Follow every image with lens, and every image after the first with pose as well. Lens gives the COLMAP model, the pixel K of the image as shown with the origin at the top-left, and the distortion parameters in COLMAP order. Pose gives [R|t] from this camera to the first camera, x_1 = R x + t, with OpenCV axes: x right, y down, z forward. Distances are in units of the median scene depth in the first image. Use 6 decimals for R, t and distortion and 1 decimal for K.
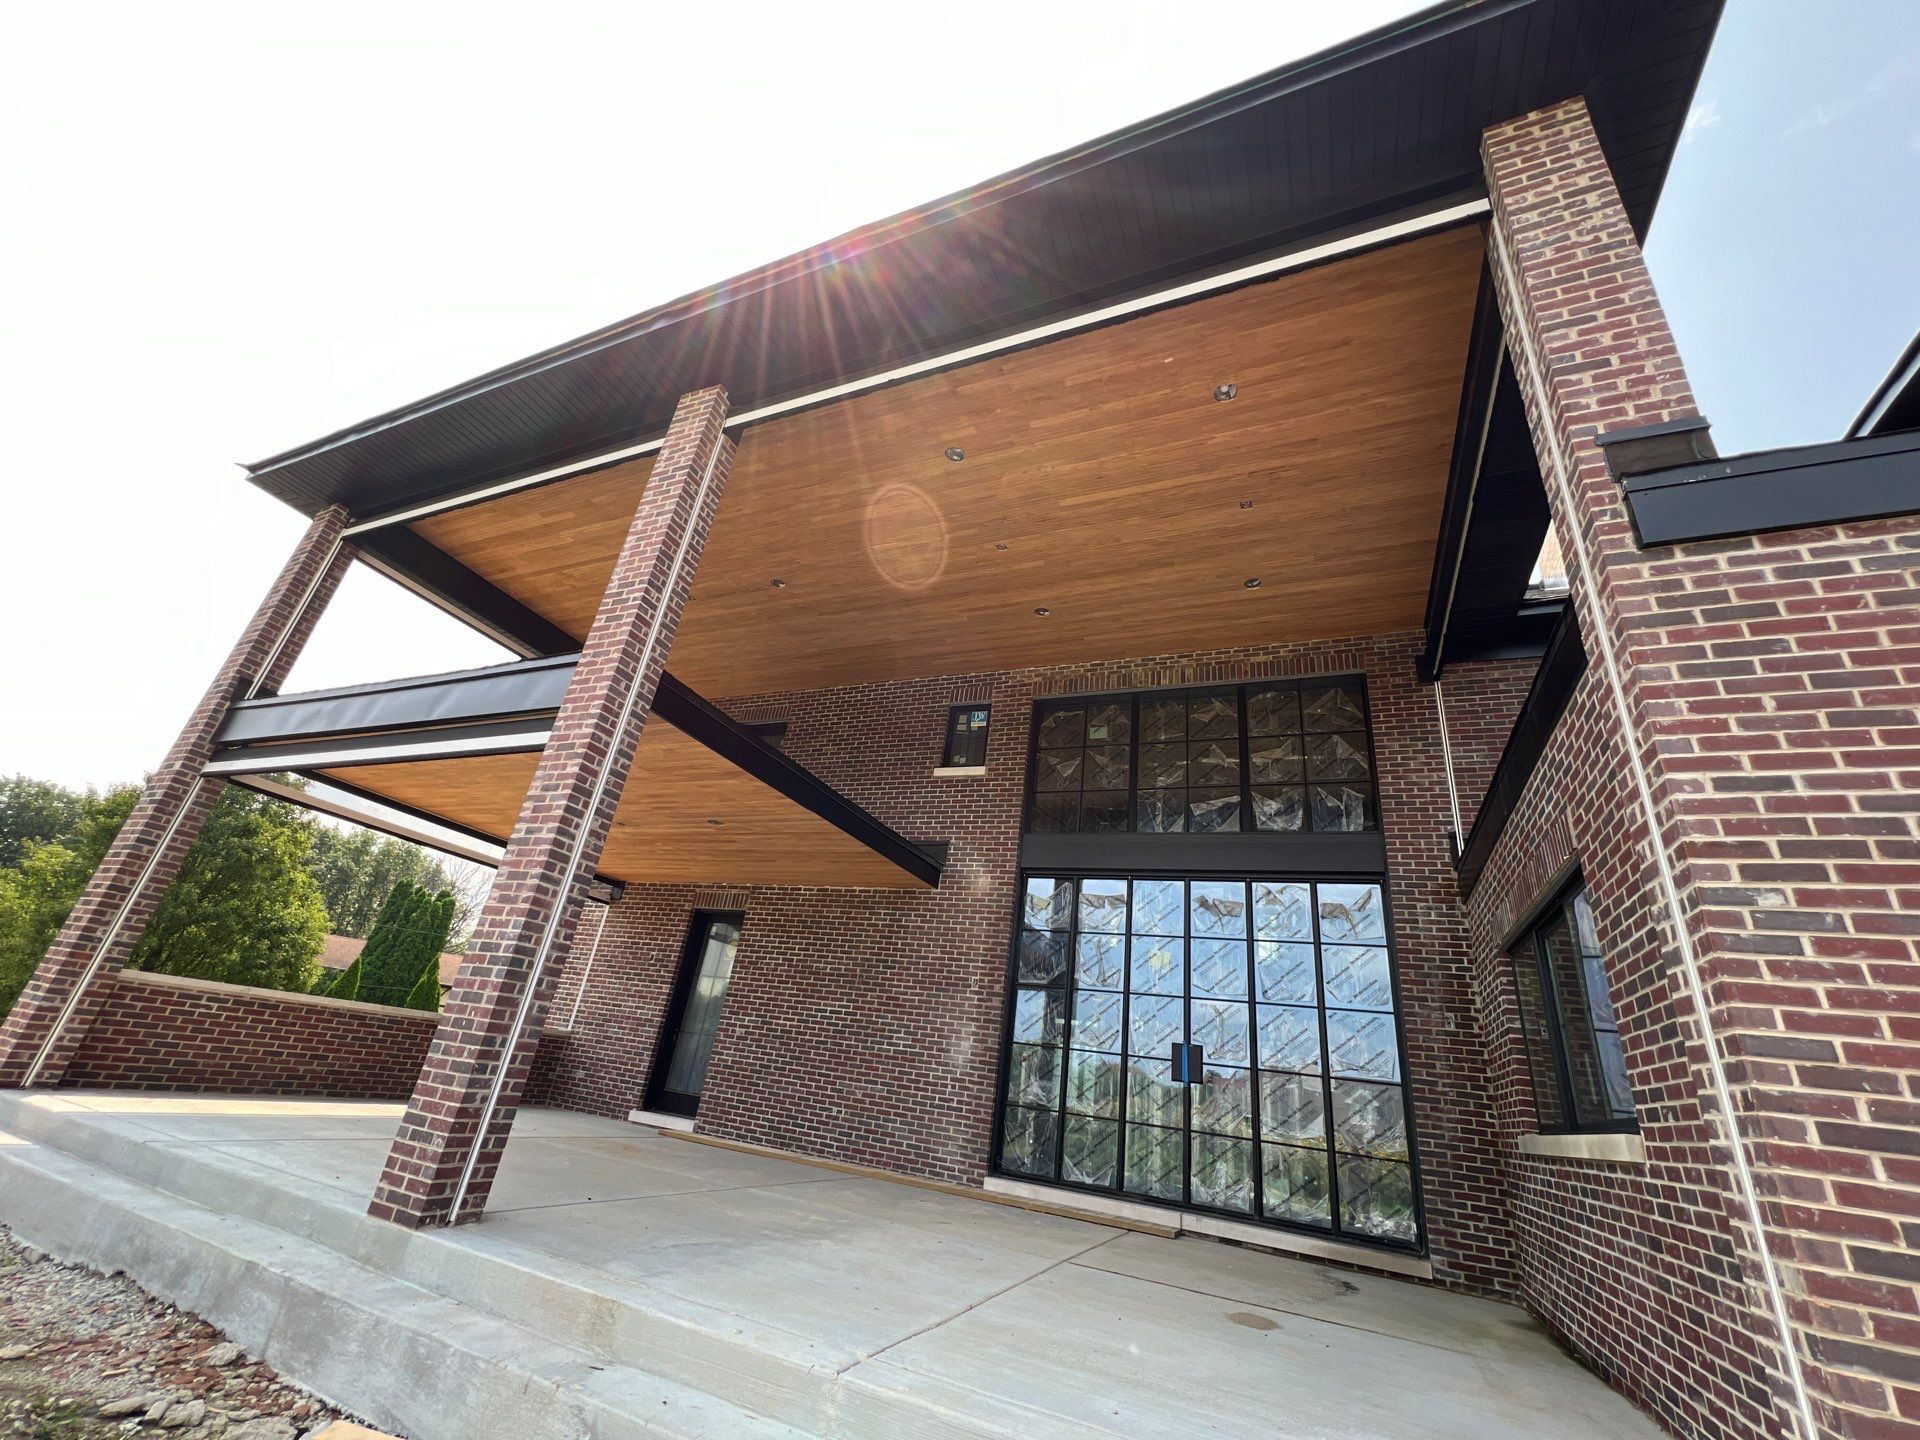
lens RADIAL K [[764.8, 0, 969.5], [0, 764.8, 720.3], [0, 0, 1]] dist [-0.001319, 0.000051]
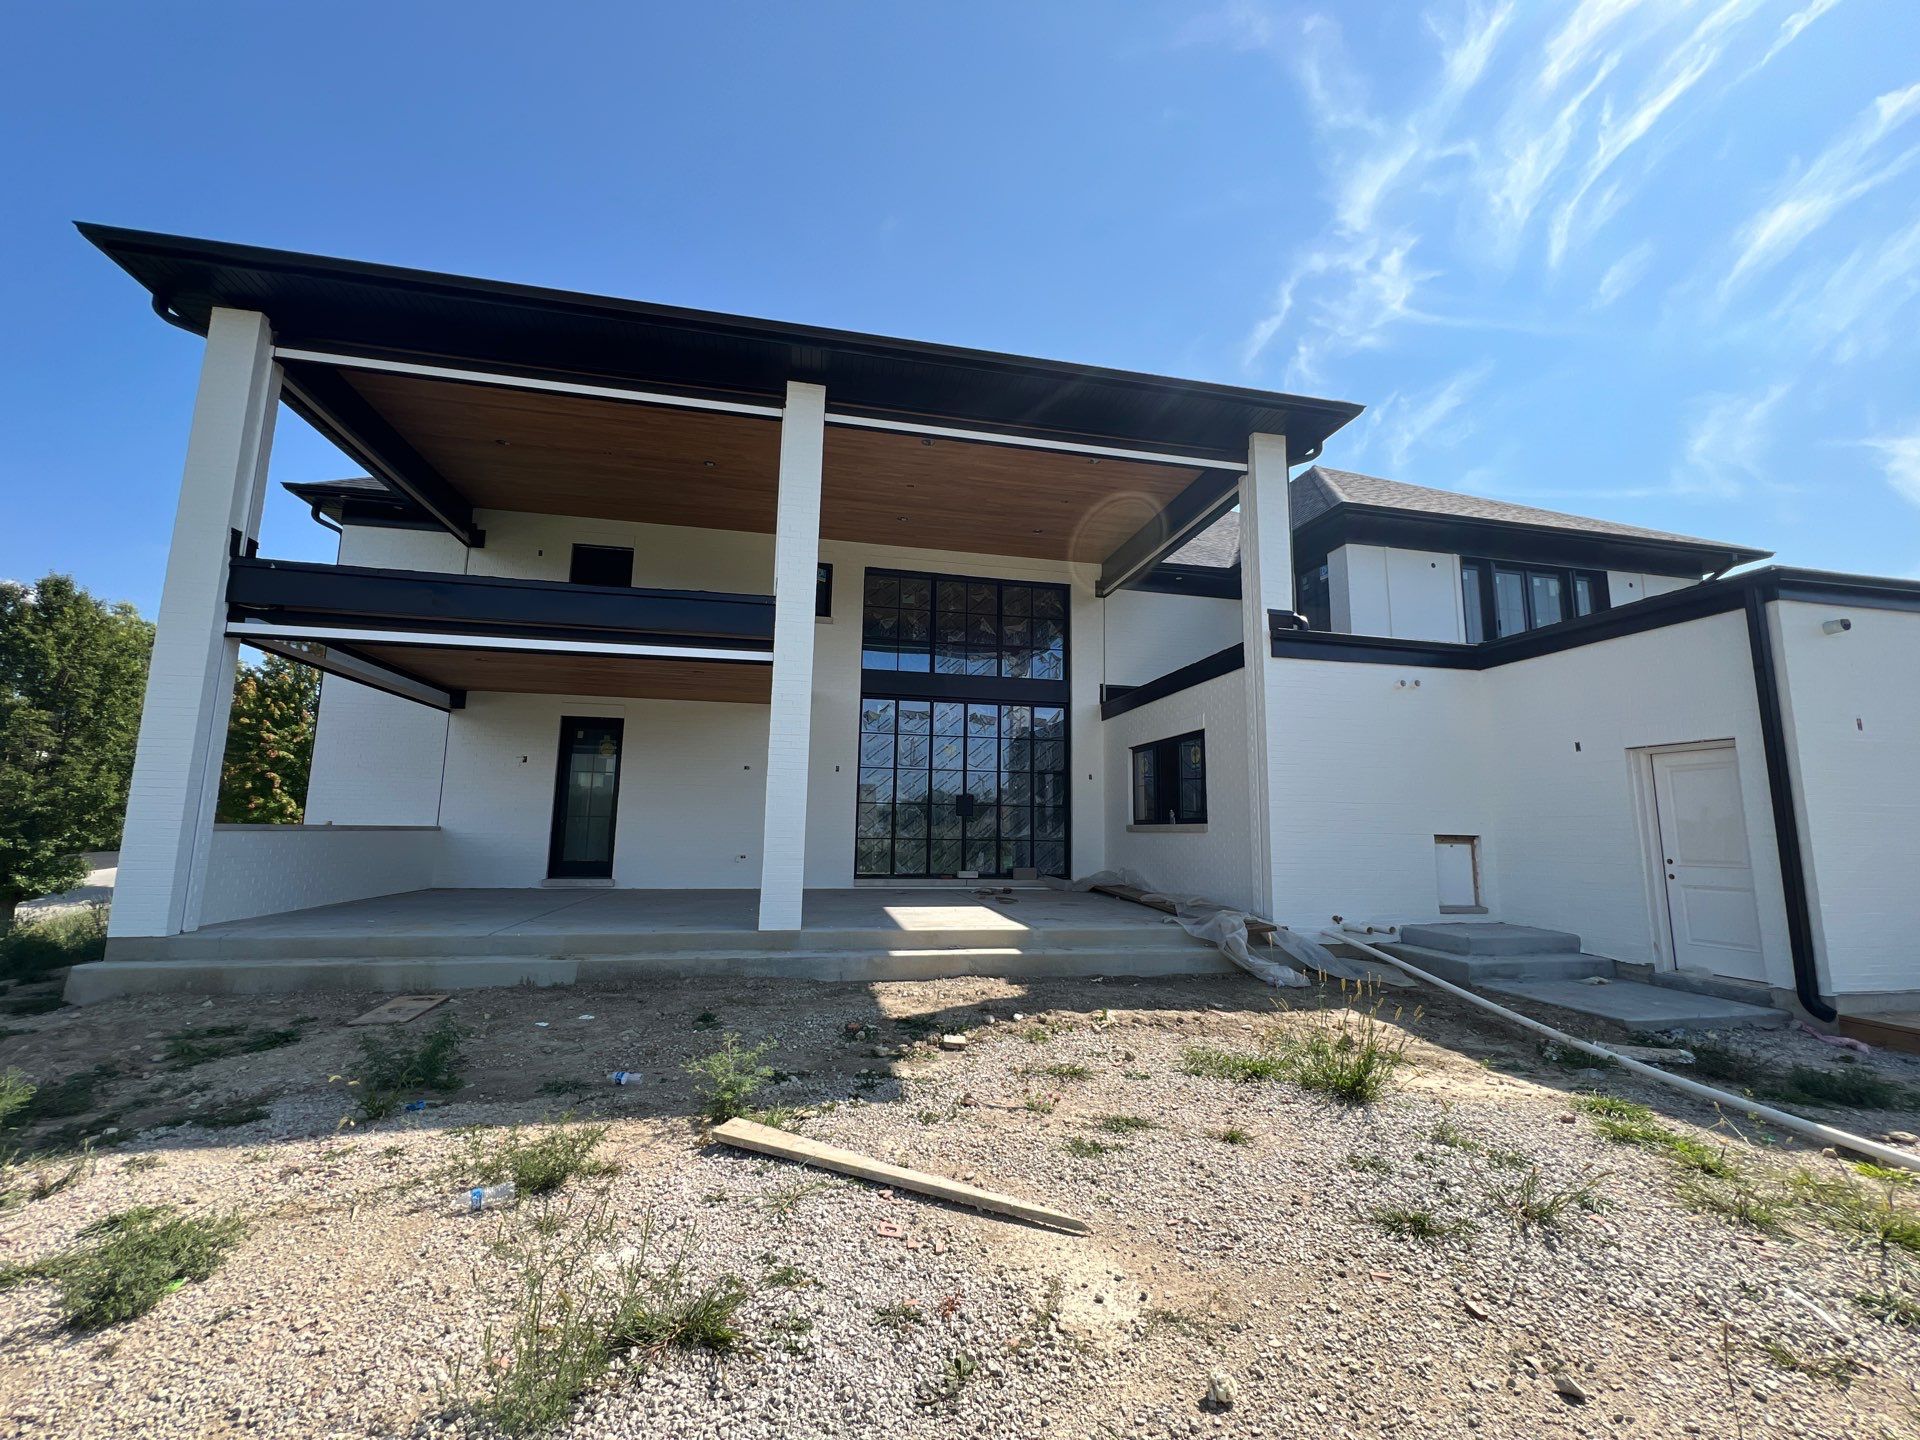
lens RADIAL K [[764.8, 0, 962.8], [0, 764.8, 724.7], [0, 0, 1]] dist [-0.001319, 0.000051]
pose [[0.821328, -0.028886, 0.569725, -1.384872], [-0.165157, 0.943904, 0.285953, -0.455147], [-0.546025, -0.328955, 0.770483, -0.588177]]
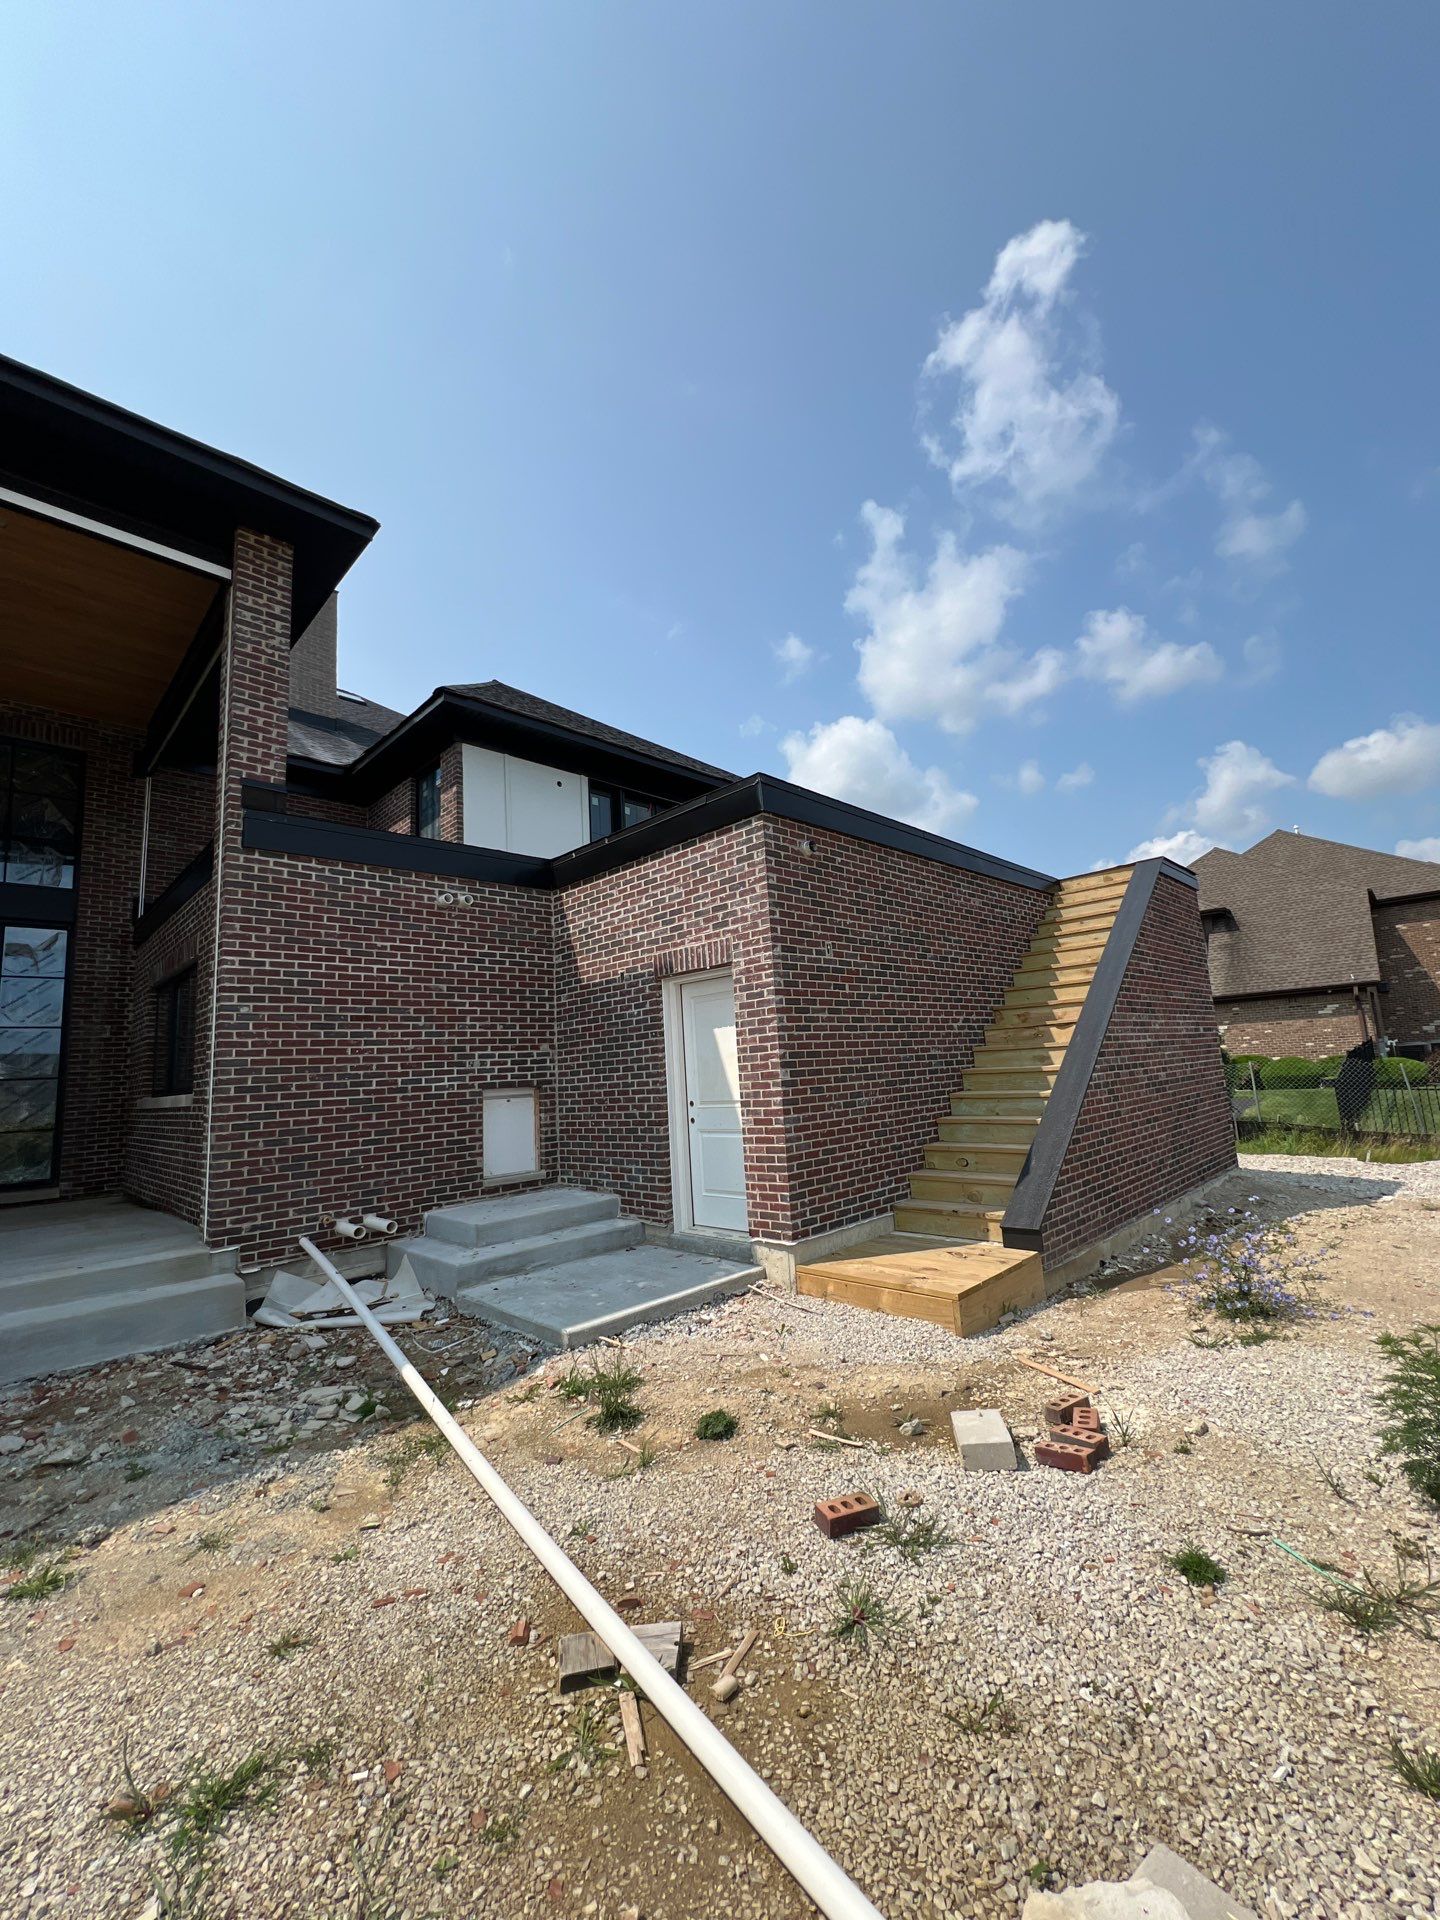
lens RADIAL K [[764.8, 0, 712.3], [0, 764.8, 952.3], [0, 0, 1]] dist [-0.001319, 0.000051]
pose [[0.367784, -0.009174, 0.929866, -0.458240], [-0.299064, 0.945661, 0.127617, -0.435852], [-0.880509, -0.325026, 0.345055, -0.717916]]
